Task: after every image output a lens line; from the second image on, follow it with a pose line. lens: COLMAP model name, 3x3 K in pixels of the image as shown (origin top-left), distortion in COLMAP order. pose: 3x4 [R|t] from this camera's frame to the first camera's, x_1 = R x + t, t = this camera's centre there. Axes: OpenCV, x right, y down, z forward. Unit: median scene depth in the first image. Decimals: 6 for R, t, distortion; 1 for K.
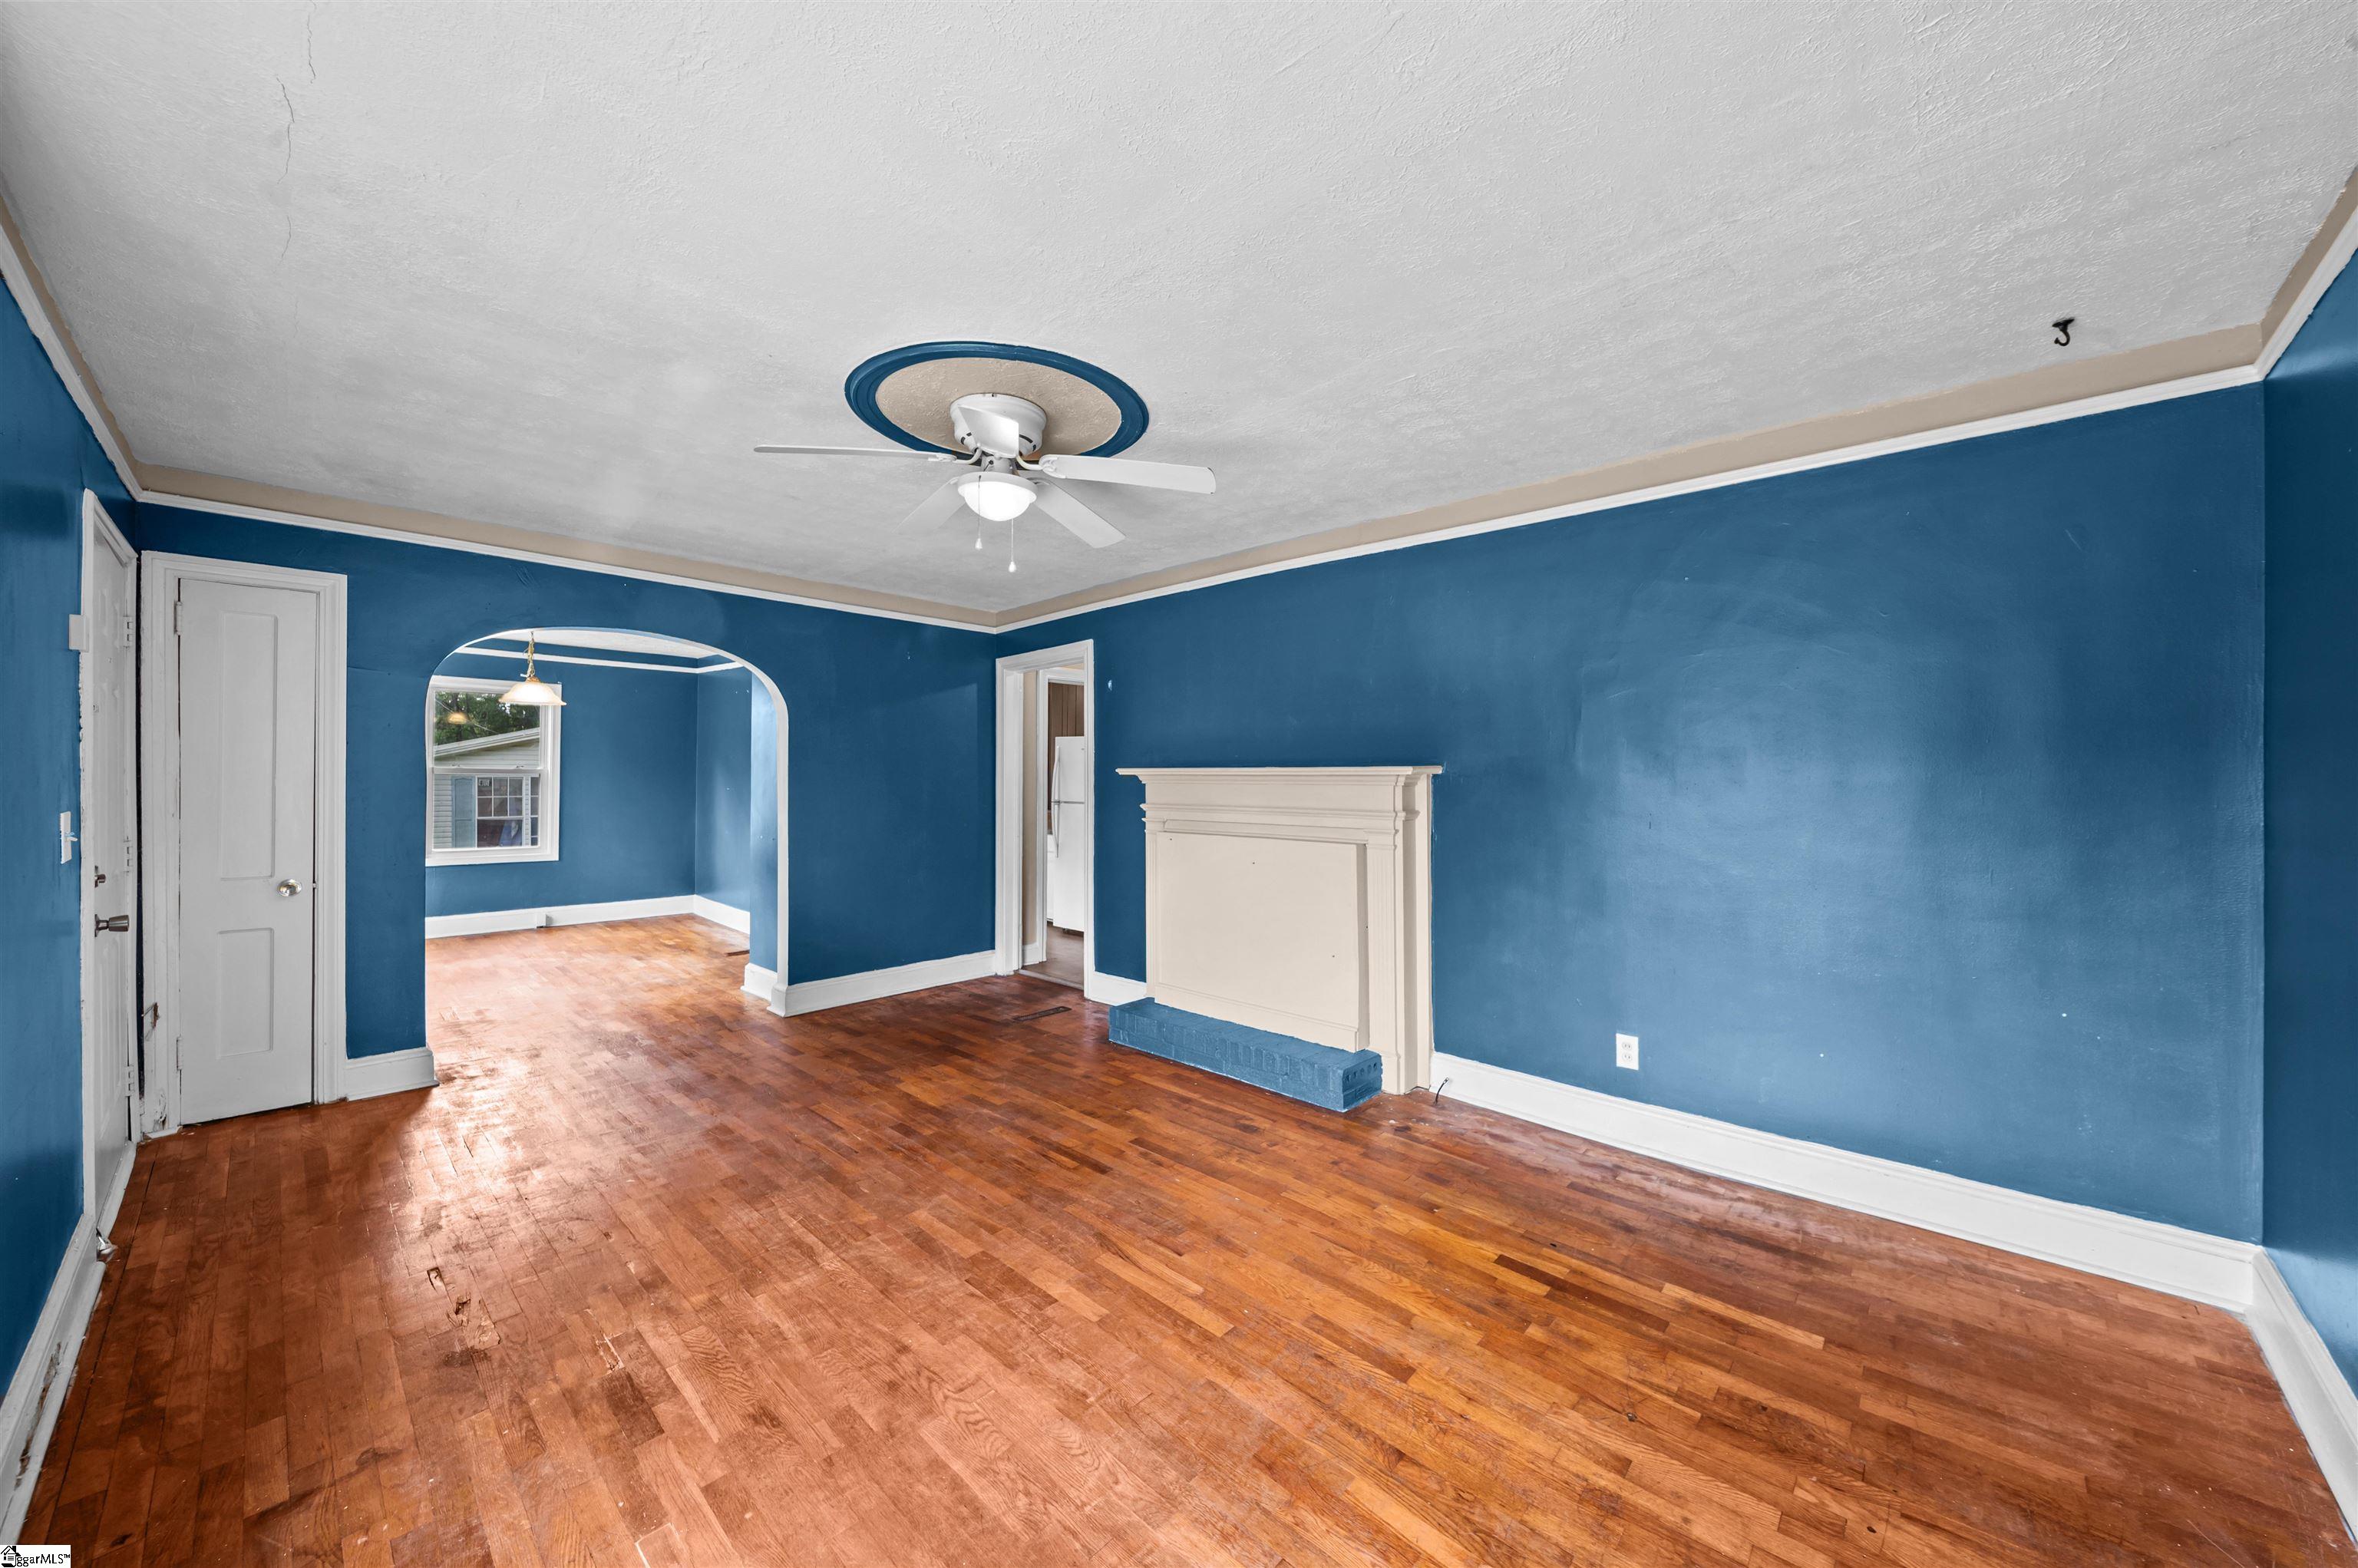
lens RADIAL K [[845.4, 0, 1182.7], [0, 845.4, 778.2], [0, 0, 1]] dist [0.000637, -0.002744]
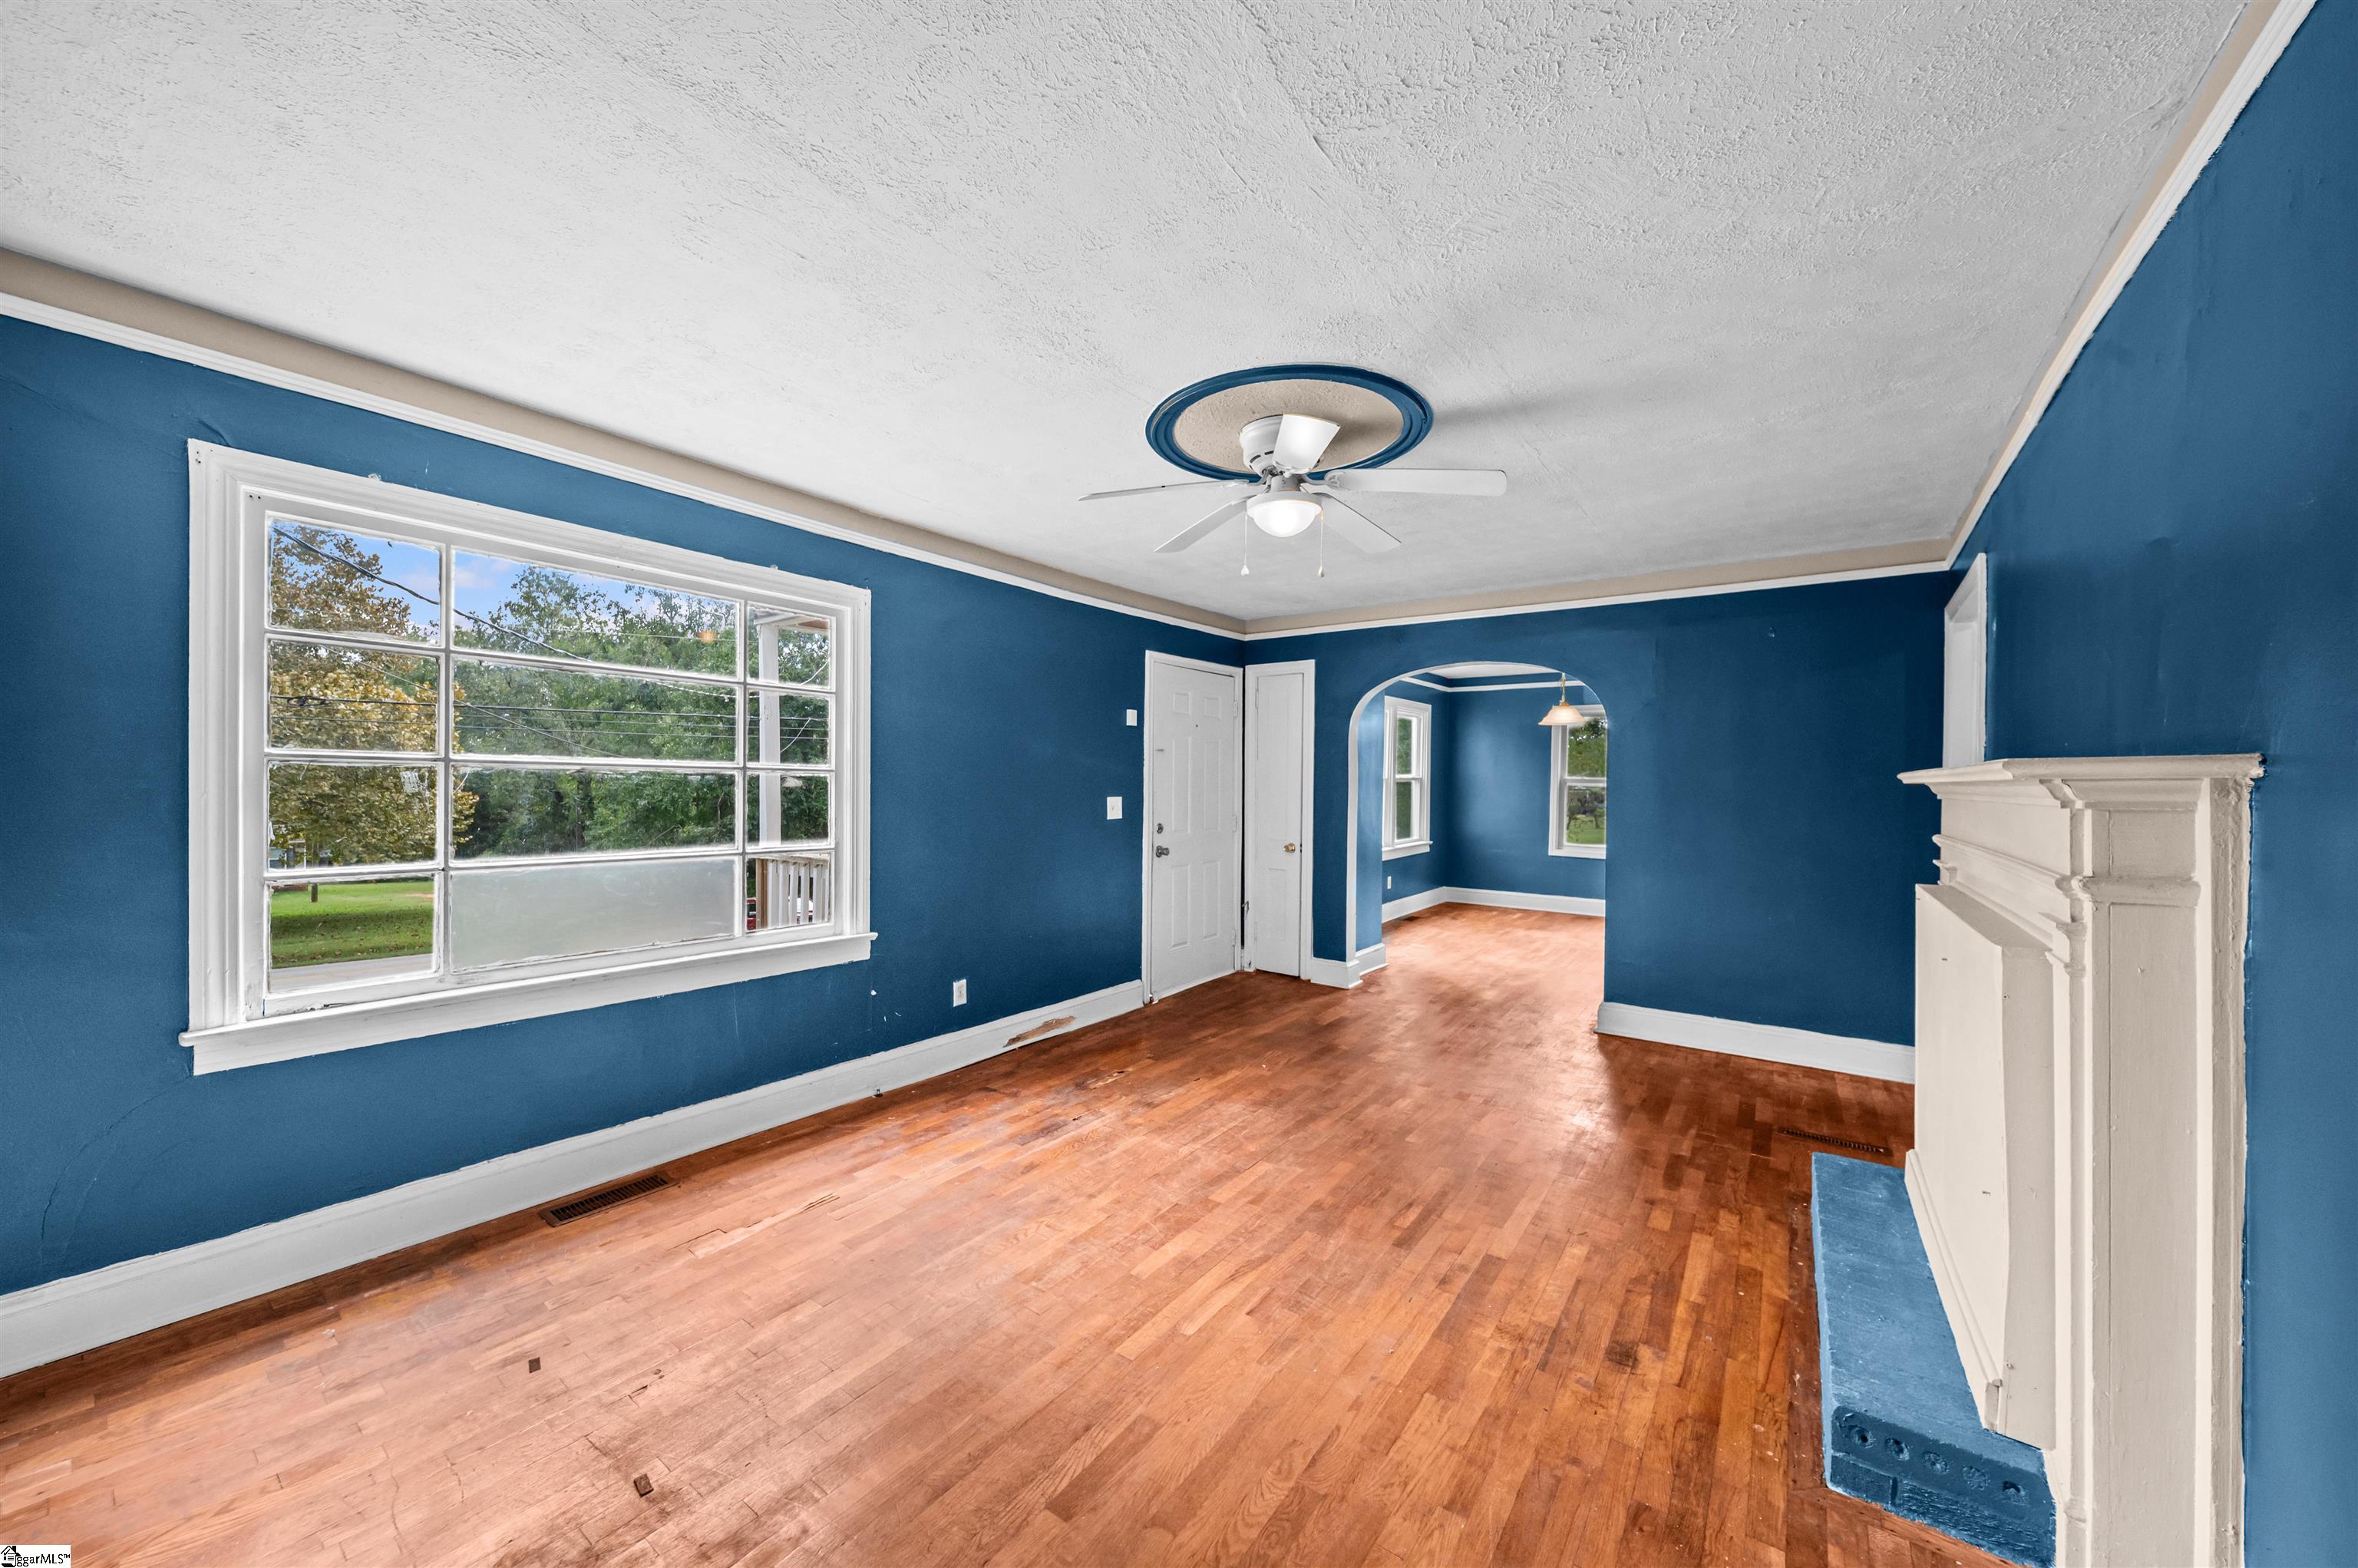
lens RADIAL K [[845.4, 0, 1182.7], [0, 845.4, 778.2], [0, 0, 1]] dist [0.000637, -0.002744]
pose [[0.116371, -0.003896, -0.993198, 0.757510], [-0.012204, 0.999911, -0.005352, 0.002218], [0.993131, 0.012744, 0.116313, 0.705100]]
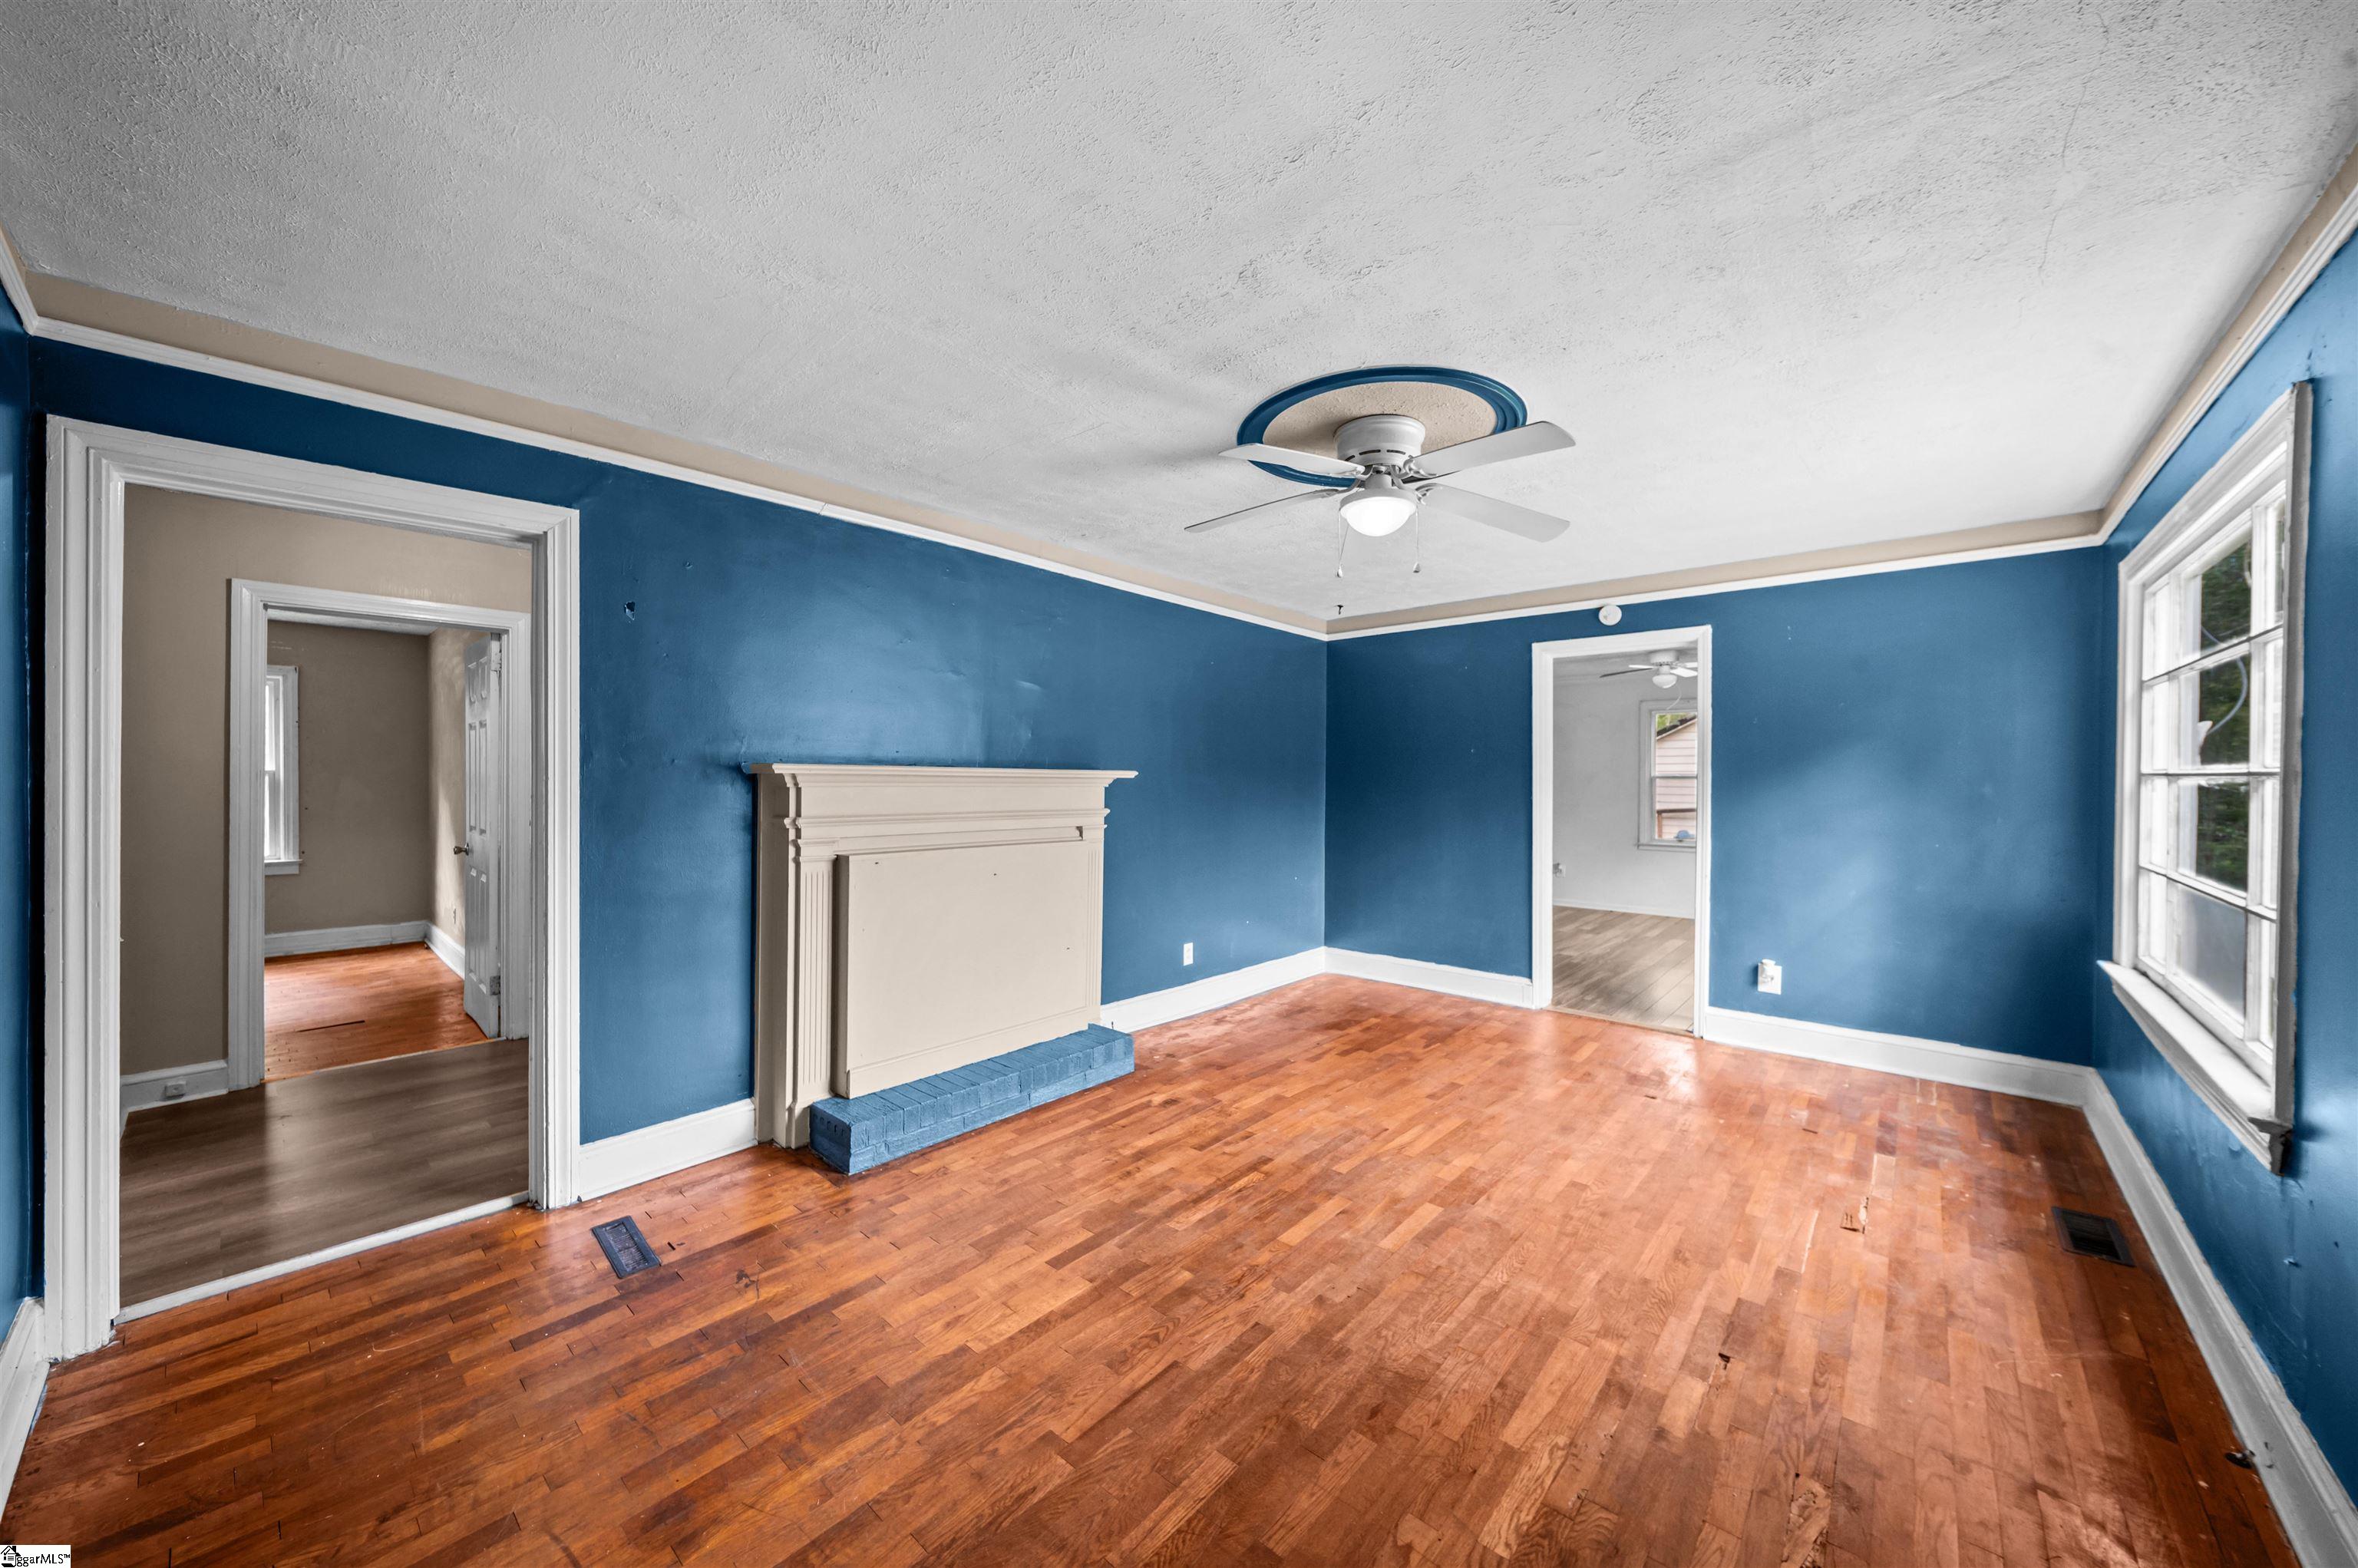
lens RADIAL K [[845.4, 0, 1182.7], [0, 845.4, 778.2], [0, 0, 1]] dist [0.000637, -0.002744]
pose [[-0.028808, 0.001921, 0.999583, -1.172711], [-0.003615, 0.999991, -0.002026, -0.000245], [-0.999578, -0.003672, -0.028800, 1.181655]]
